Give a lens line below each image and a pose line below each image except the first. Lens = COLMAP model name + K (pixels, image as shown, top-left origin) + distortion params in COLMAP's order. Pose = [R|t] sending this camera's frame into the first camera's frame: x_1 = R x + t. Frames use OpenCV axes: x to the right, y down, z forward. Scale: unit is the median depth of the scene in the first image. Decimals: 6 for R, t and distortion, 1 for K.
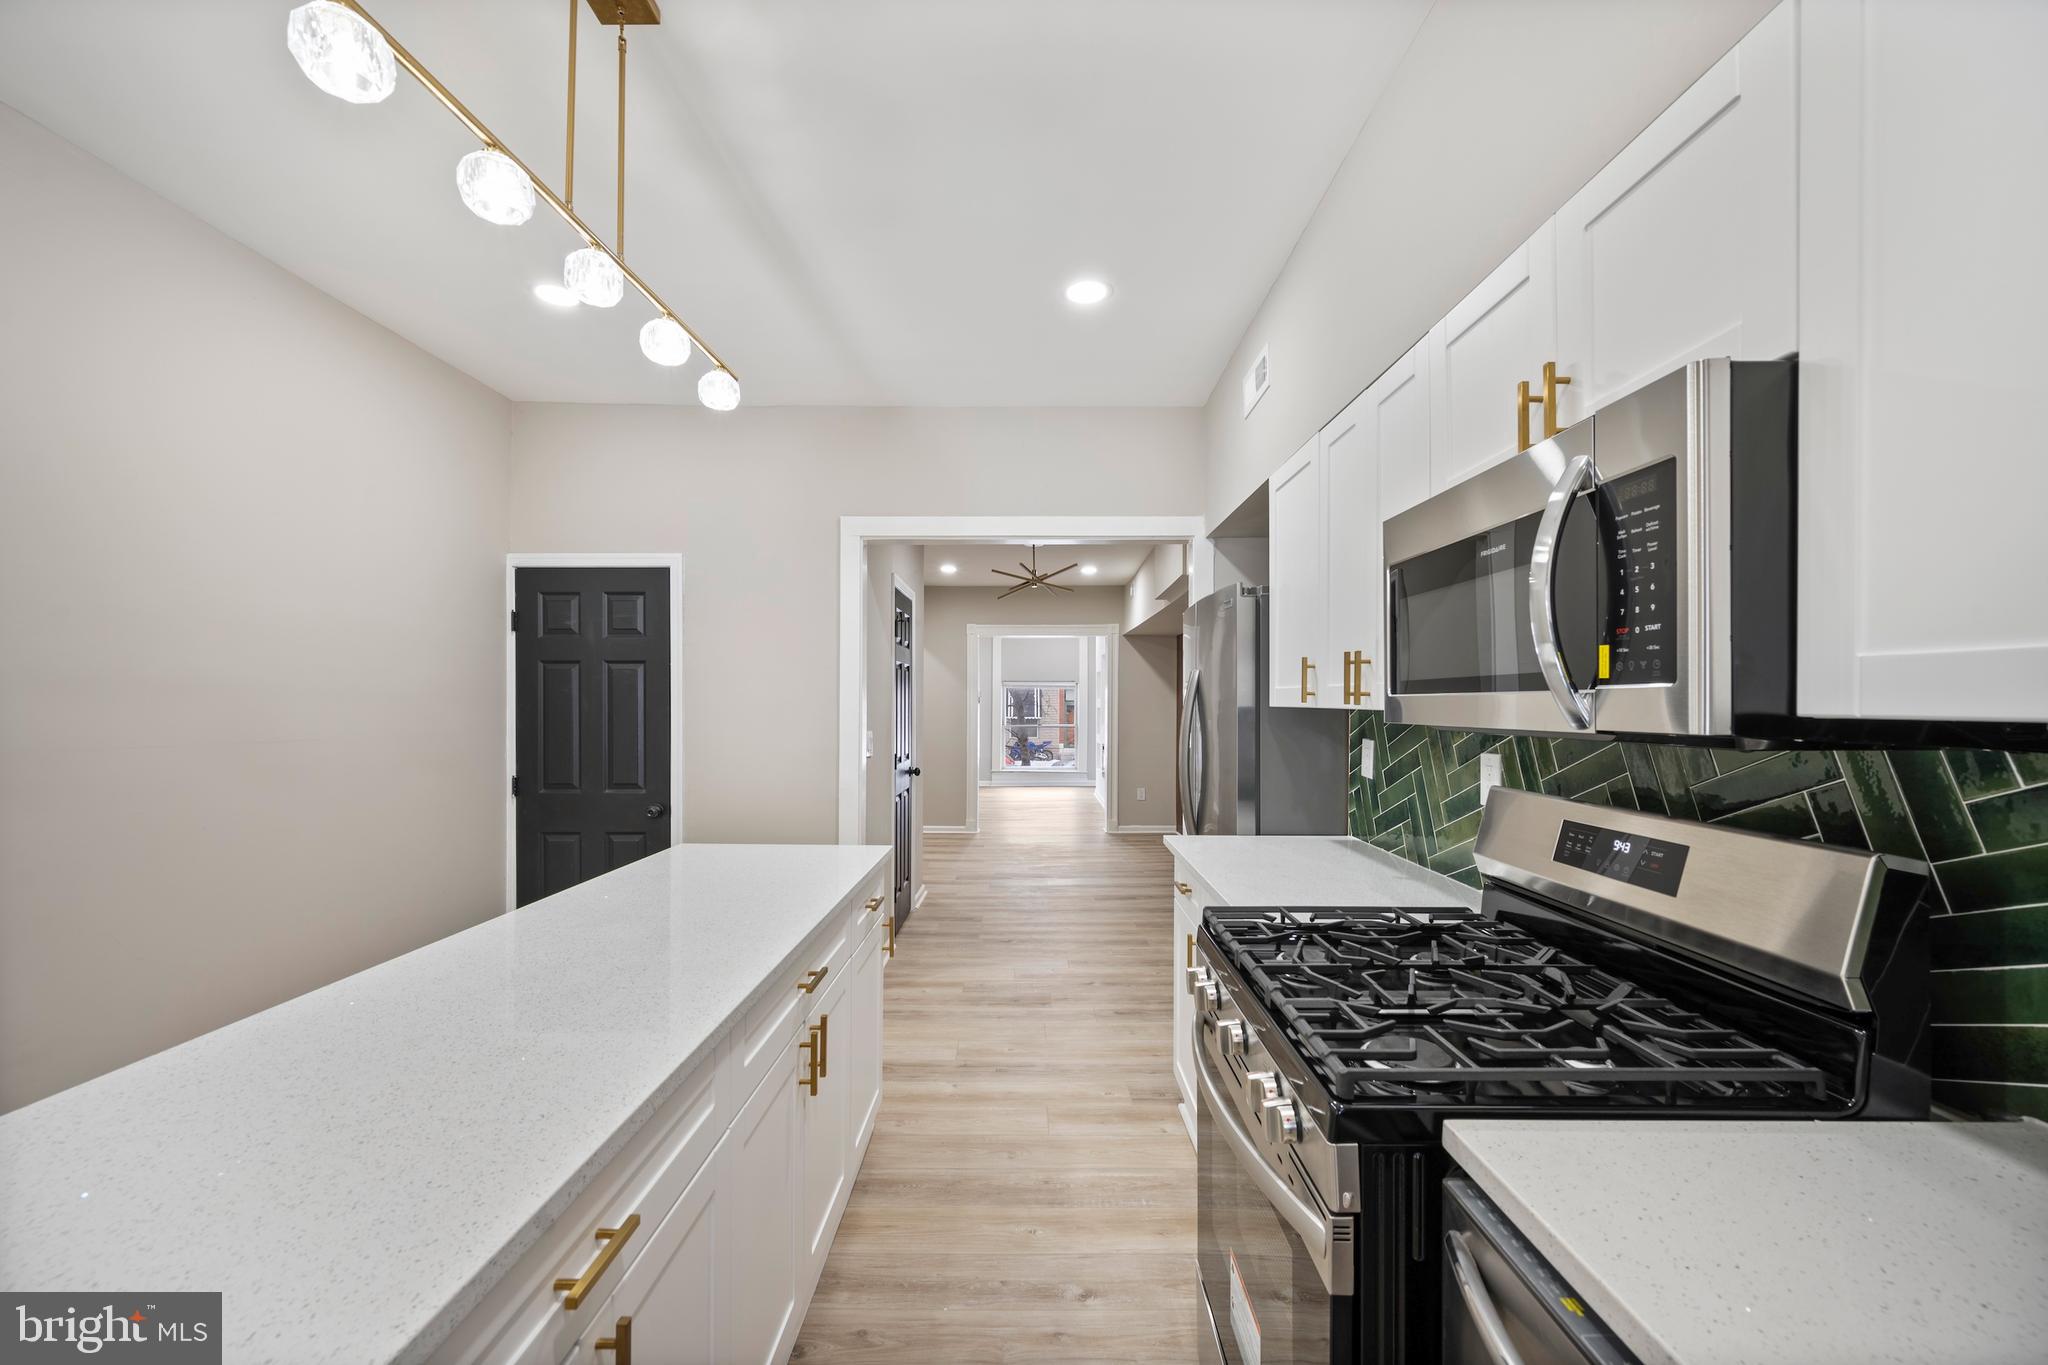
lens RADIAL K [[812.5, 0, 1029.7], [0, 812.5, 702.9], [0, 0, 1]] dist [-0.000766, -0.000079]
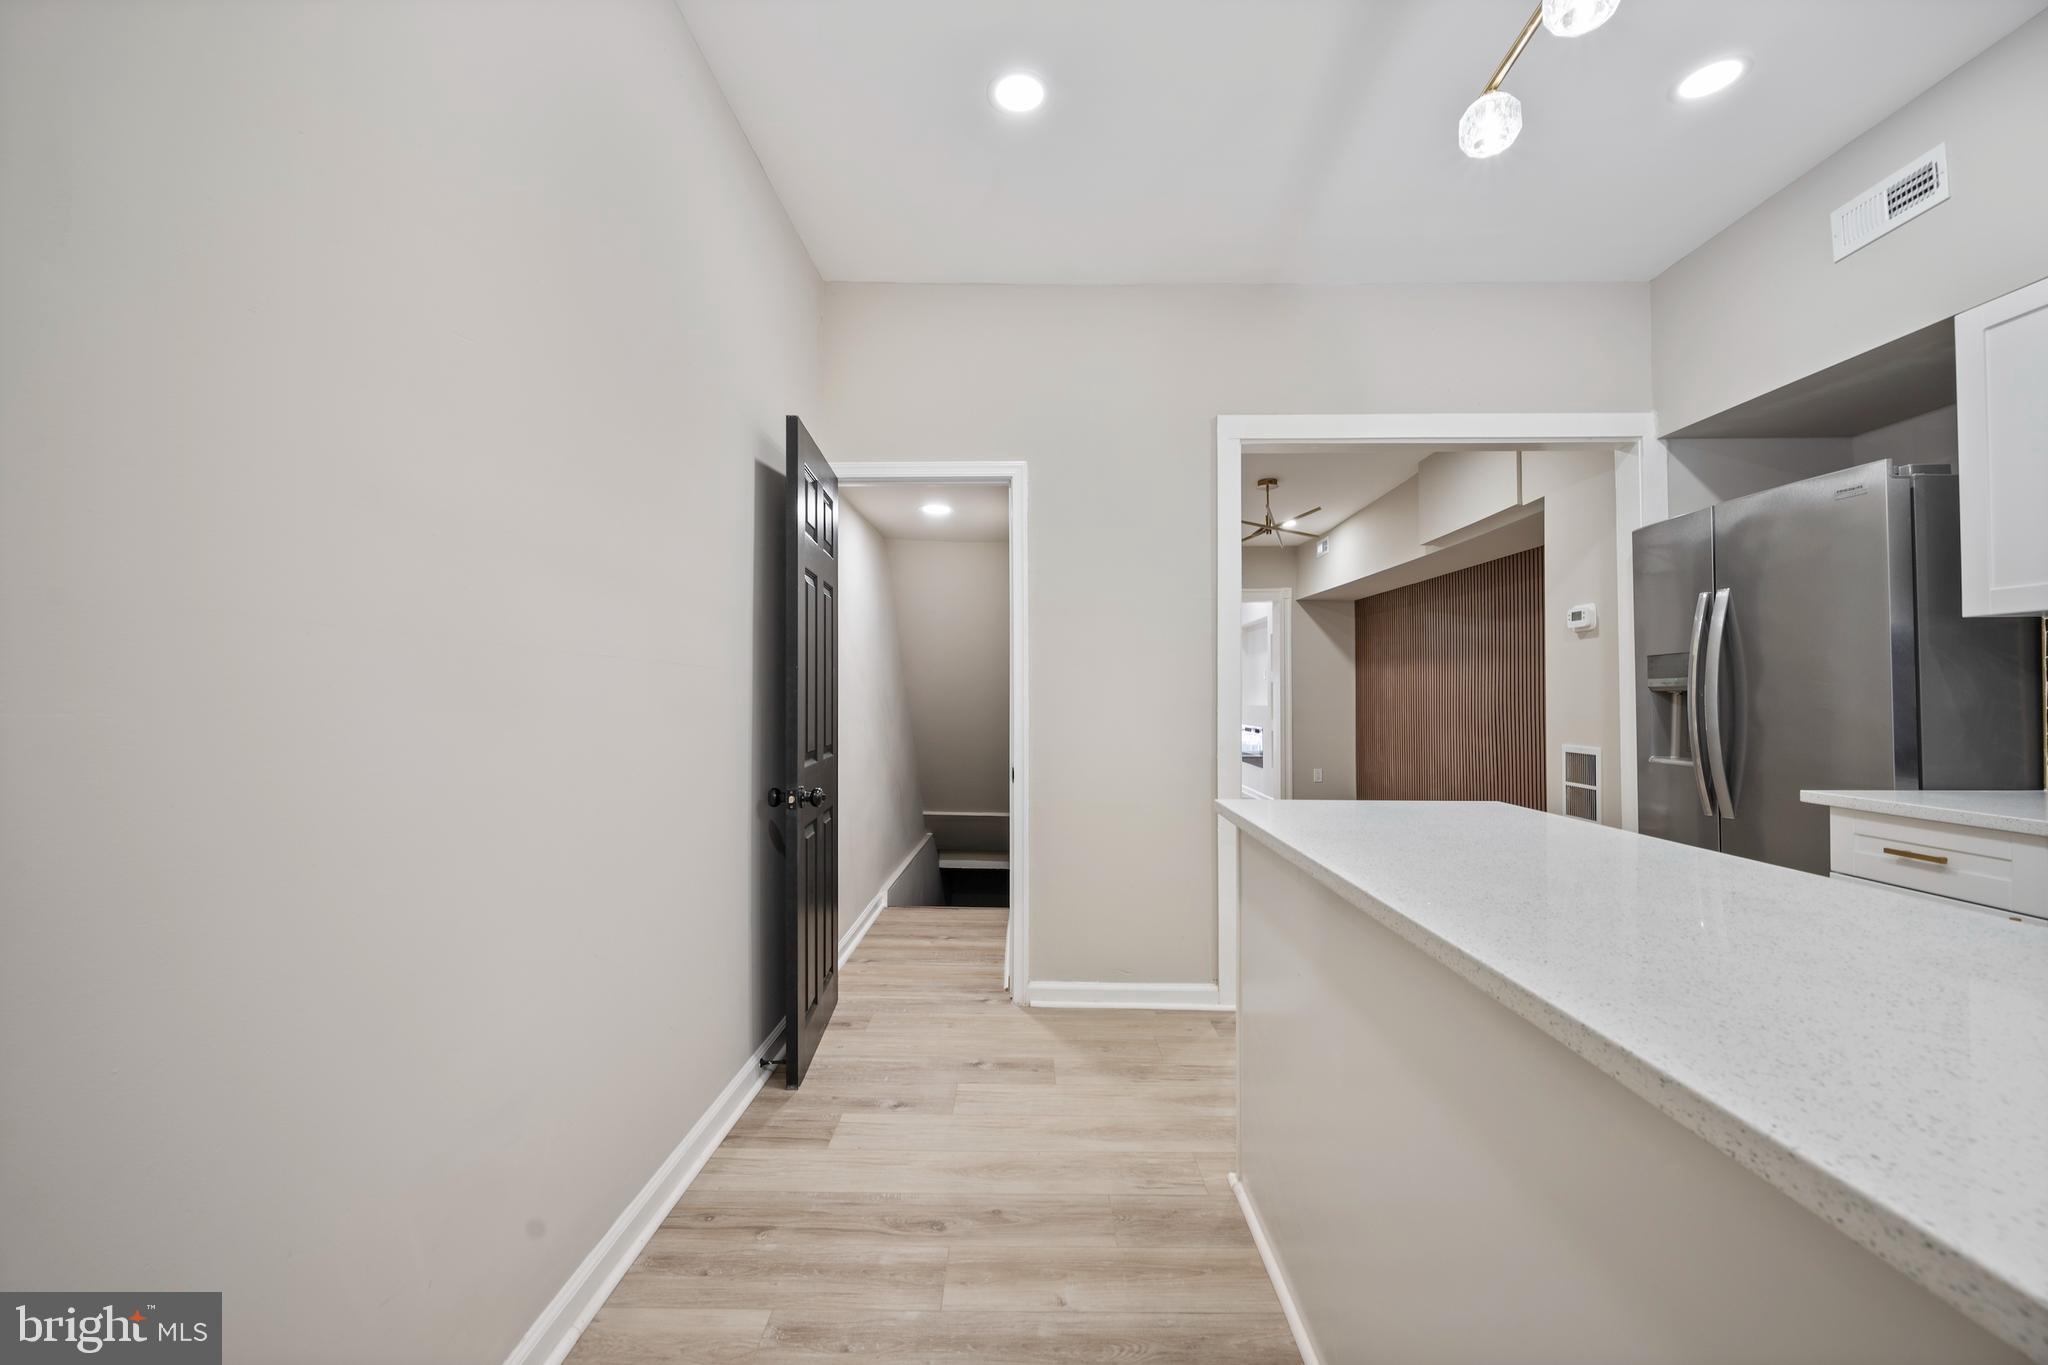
lens RADIAL K [[824.6, 0, 1022.8], [0, 824.6, 680.3], [0, 0, 1]] dist [0.000314, -0.000115]
pose [[0.999952, -0.002851, -0.009415, -0.958614], [0.002656, 0.999782, -0.020694, 0.128711], [0.009472, 0.020668, 0.999742, 0.378156]]
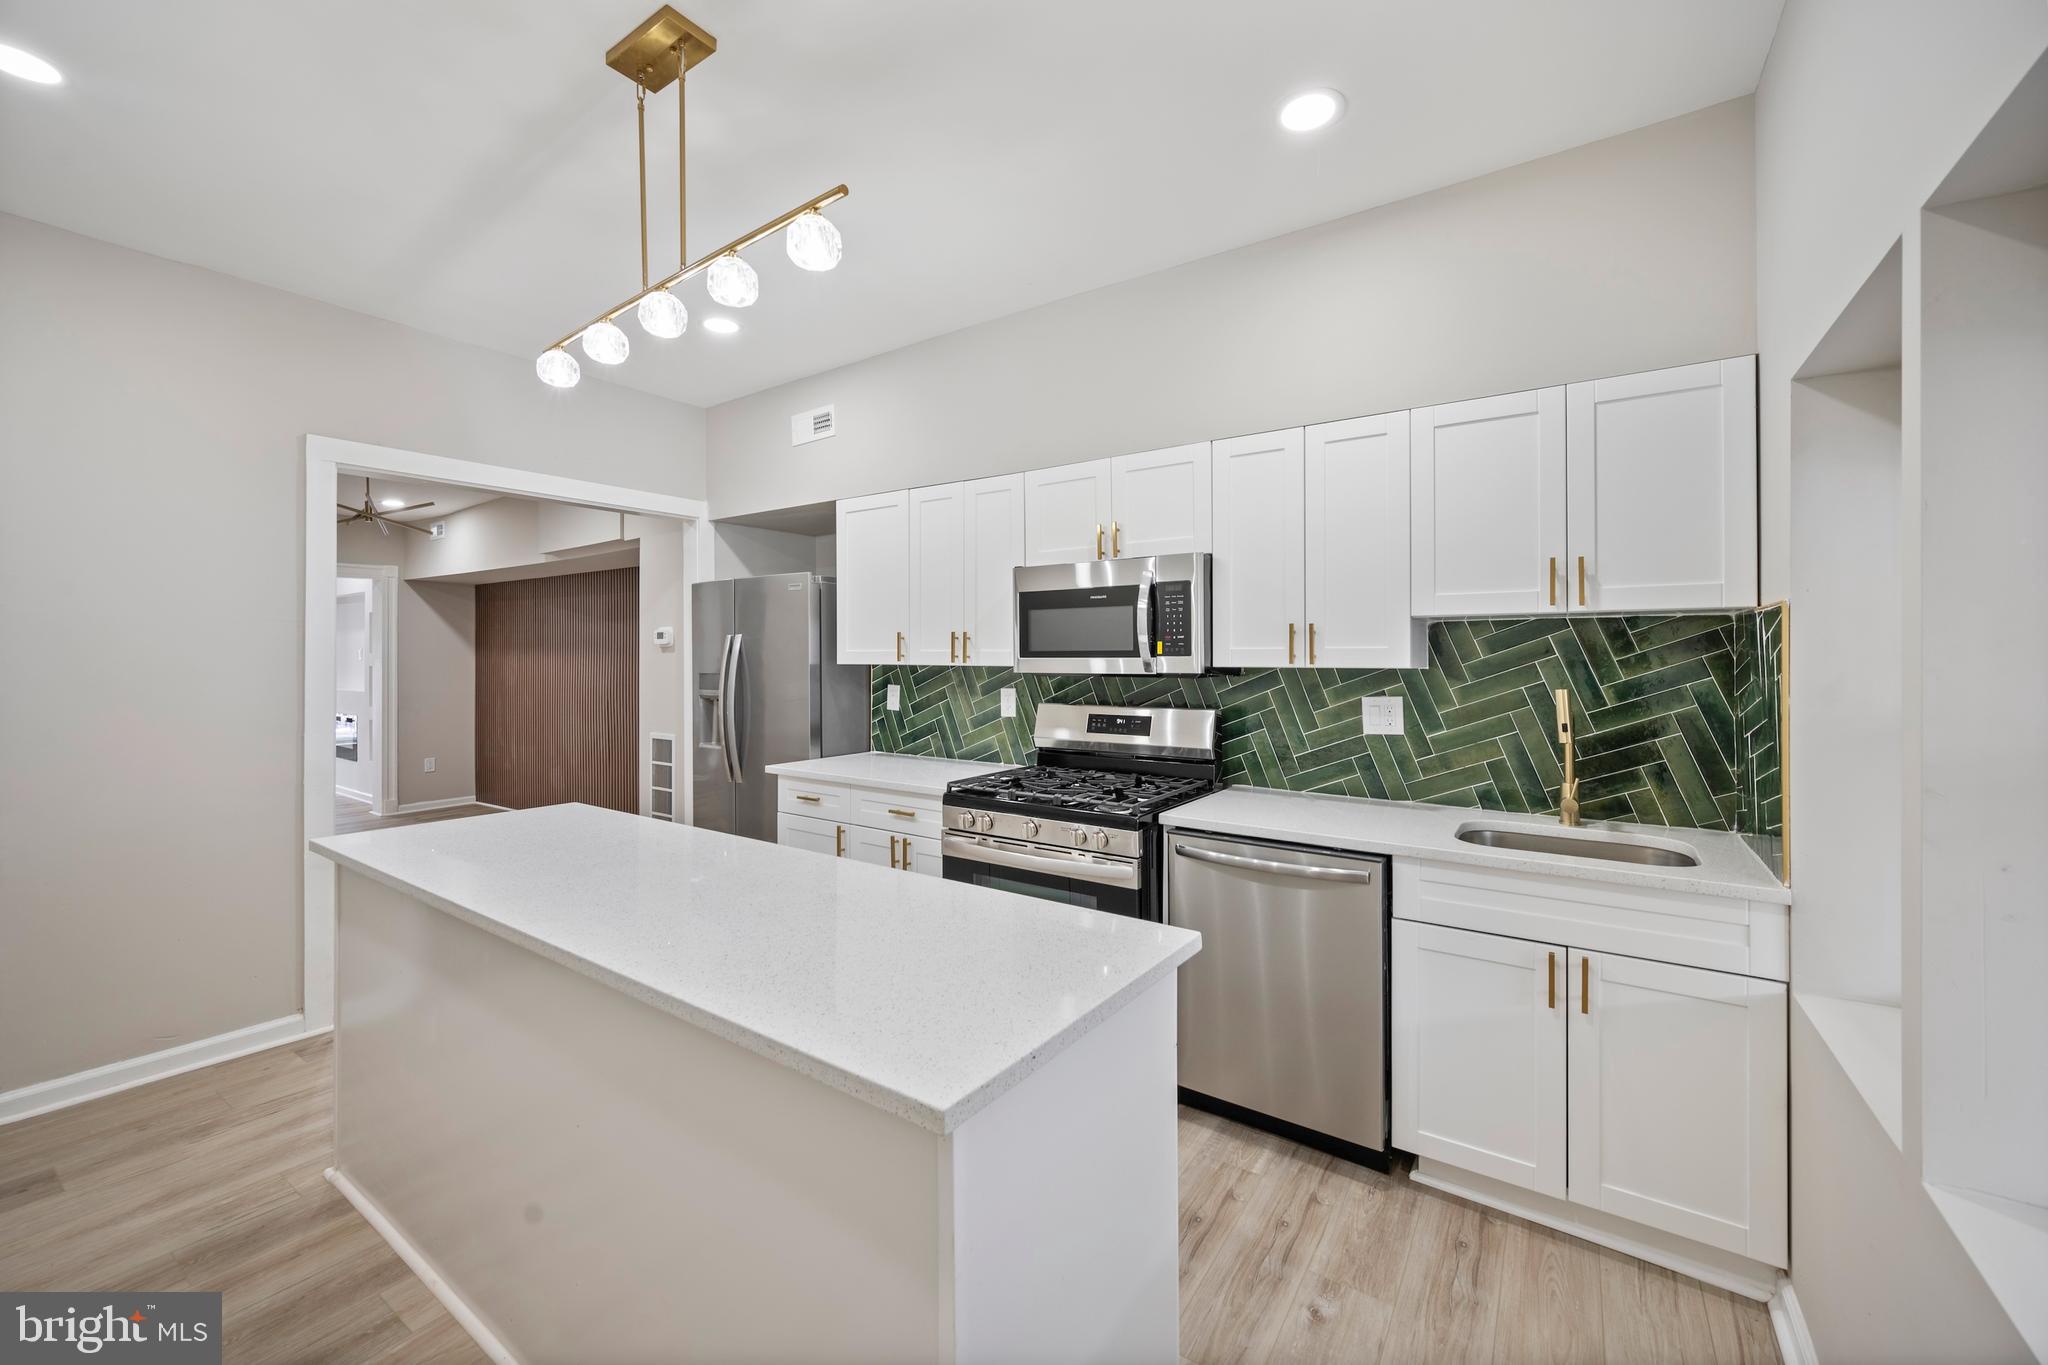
lens RADIAL K [[800.9, 0, 1037.2], [0, 800.9, 656.5], [0, 0, 1]] dist [0.000895, 0.000200]
pose [[0.557677, -0.002726, 0.830054, -1.108595], [0.002483, 0.999996, 0.001616, -0.016594], [-0.830055, 0.001160, 0.557681, -0.102280]]
